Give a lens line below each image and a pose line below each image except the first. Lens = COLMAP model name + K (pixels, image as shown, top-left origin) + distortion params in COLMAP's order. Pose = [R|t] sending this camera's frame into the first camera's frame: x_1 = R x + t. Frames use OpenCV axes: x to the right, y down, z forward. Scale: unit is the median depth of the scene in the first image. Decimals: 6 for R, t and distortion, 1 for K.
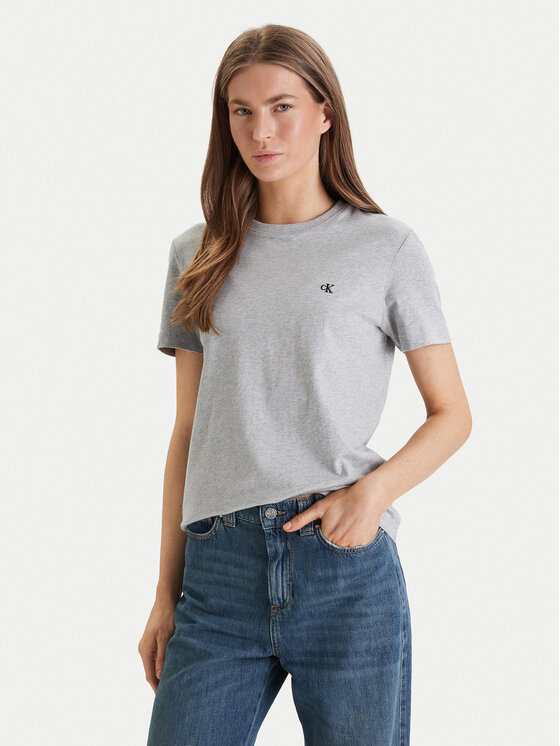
lens RADIAL K [[1360.2, 0, 280.0], [0, 1360.2, 373.0], [0, 0, 1]] dist [-0.009810, 0.021688]
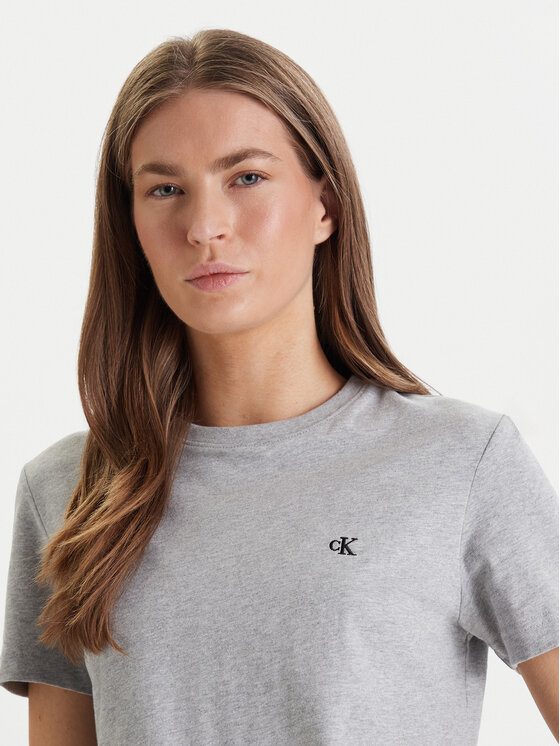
lens RADIAL K [[1356.7, 0, 280.0], [0, 1356.7, 373.0], [0, 0, 1]] dist [0.010418, 0.078921]
pose [[0.993226, -0.028455, 0.112662, -0.041714], [0.053206, 0.973312, -0.223234, -0.015089], [-0.103303, 0.227717, 0.968232, 0.513649]]
